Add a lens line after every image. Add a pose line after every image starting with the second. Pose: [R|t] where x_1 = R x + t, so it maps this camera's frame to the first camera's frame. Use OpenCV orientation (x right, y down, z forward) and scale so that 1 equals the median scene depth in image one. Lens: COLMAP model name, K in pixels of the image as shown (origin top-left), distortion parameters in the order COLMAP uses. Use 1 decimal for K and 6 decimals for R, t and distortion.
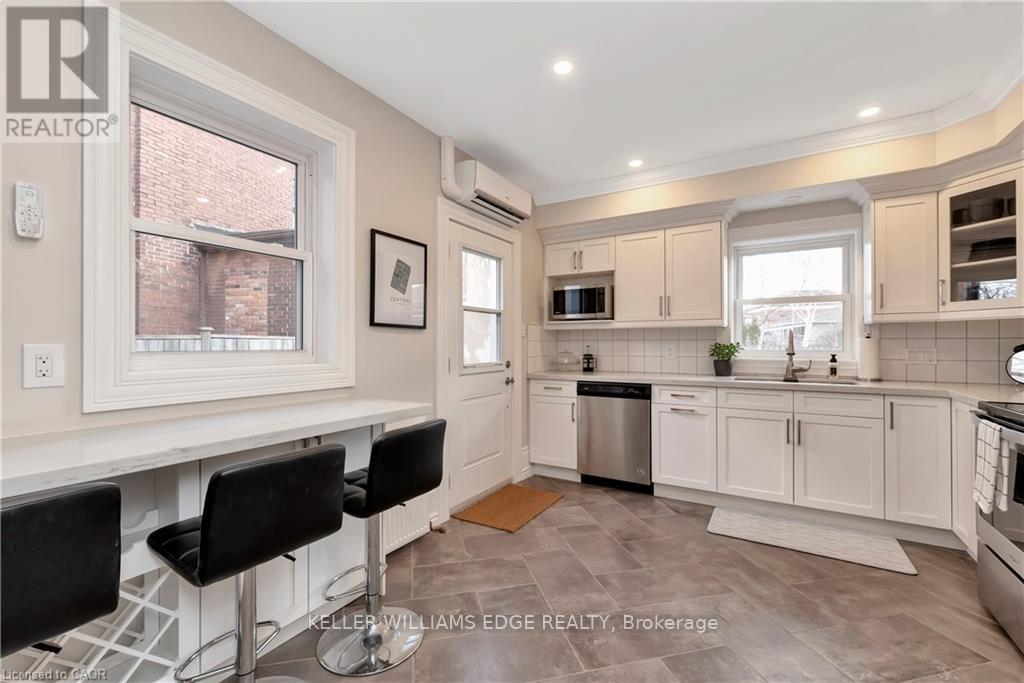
lens RADIAL K [[433.9, 0, 511.0], [0, 433.9, 342.3], [0, 0, 1]] dist [0.006724, -0.002136]
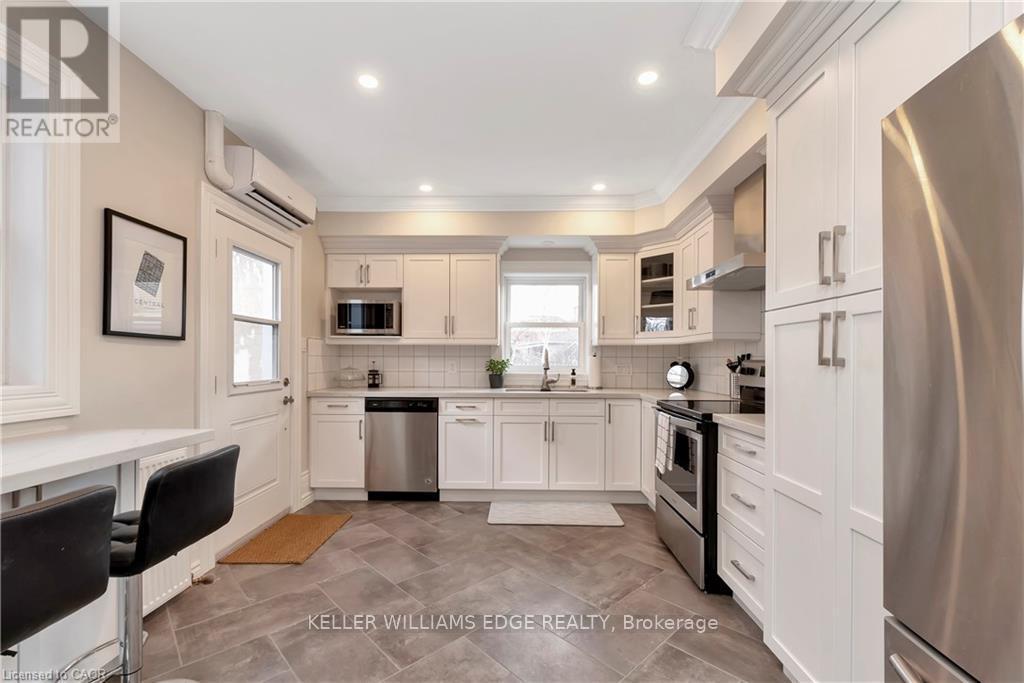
lens RADIAL K [[433.9, 0, 514.3], [0, 433.9, 361.7], [0, 0, 1]] dist [0.006724, -0.002136]
pose [[0.864075, 0.003227, 0.503352, -0.065306], [-0.007306, 0.999955, 0.006131, -0.000487], [-0.503310, -0.008975, 0.864059, -0.022337]]
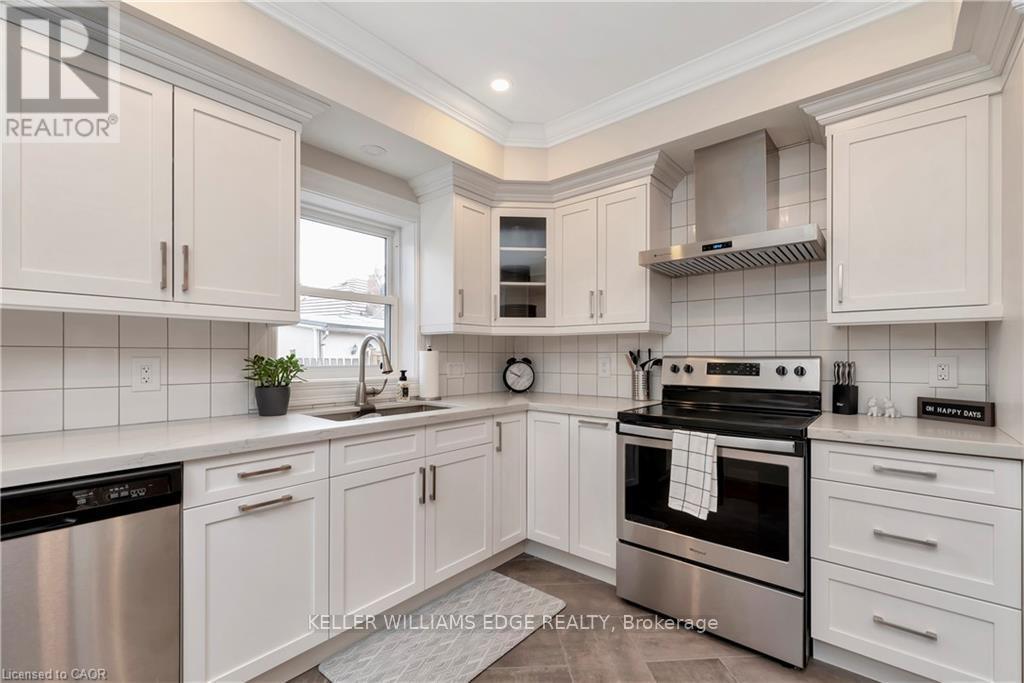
lens RADIAL K [[433.9, 0, 504.6], [0, 433.9, 356.6], [0, 0, 1]] dist [0.006724, -0.002136]
pose [[0.168509, 0.001020, 0.985700, -0.011258], [-0.005949, 0.999982, -0.000017, 0.001355], [-0.985682, -0.005861, 0.168512, 0.802345]]
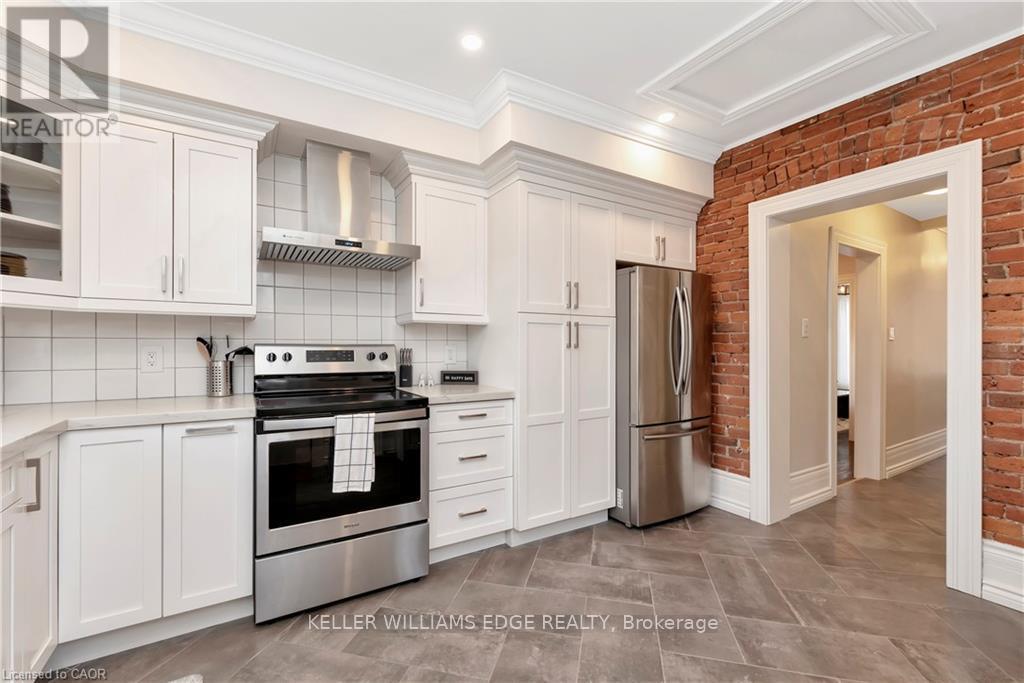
lens RADIAL K [[433.9, 0, 500.8], [0, 433.9, 347.2], [0, 0, 1]] dist [0.006724, -0.002136]
pose [[-0.880478, -0.001284, 0.474086, 0.142155], [-0.002420, 0.999995, -0.001787, 0.004868], [-0.474081, -0.002720, -0.880477, 1.140018]]
